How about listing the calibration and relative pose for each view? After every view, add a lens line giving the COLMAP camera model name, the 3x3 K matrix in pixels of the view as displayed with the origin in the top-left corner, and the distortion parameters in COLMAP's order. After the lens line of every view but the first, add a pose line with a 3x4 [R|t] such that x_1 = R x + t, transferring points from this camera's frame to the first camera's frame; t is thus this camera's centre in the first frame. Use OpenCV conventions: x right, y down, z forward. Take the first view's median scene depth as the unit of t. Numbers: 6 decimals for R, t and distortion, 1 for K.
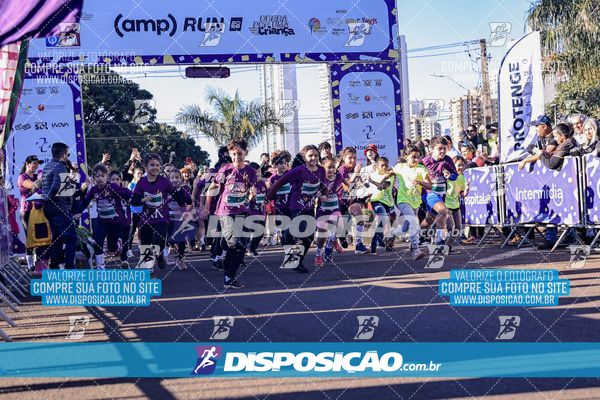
lens RADIAL K [[959.4, 0, 306.2], [0, 959.4, 186.6], [0, 0, 1]] dist [0.157173, 0.000000]
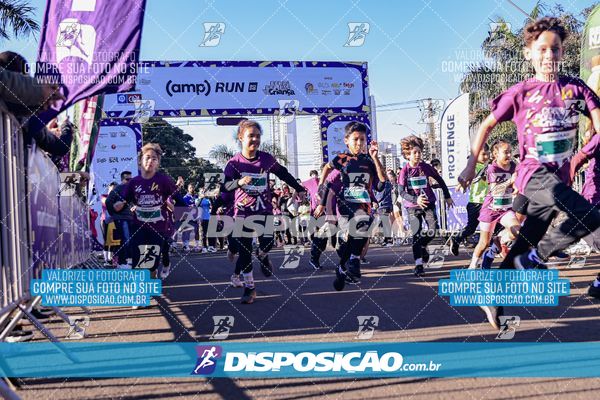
lens RADIAL K [[977.3, 0, 298.5], [0, 977.3, 198.8], [0, 0, 1]] dist [0.143436, 0.000000]
pose [[0.999966, 0.000675, -0.008168, 0.004861], [-0.000566, 0.999910, 0.013394, -0.025538], [0.008176, -0.013389, 0.999877, -0.412892]]
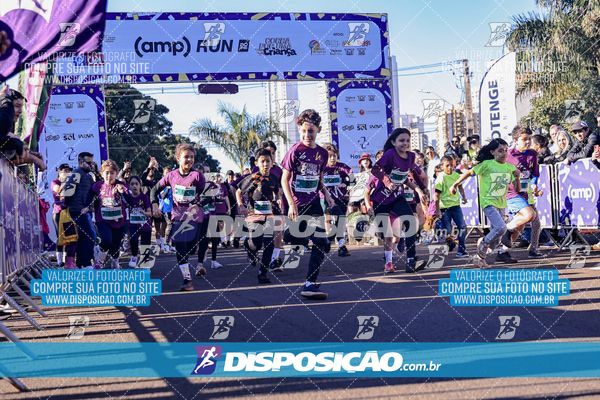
lens RADIAL K [[965.0, 0, 303.3], [0, 965.0, 196.0], [0, 0, 1]] dist [0.159809, 0.000000]
pose [[0.999996, 0.000163, -0.002881, -0.000655], [-0.000135, 0.999953, 0.009716, -0.005629], [0.002883, -0.009716, 0.999949, -0.118997]]
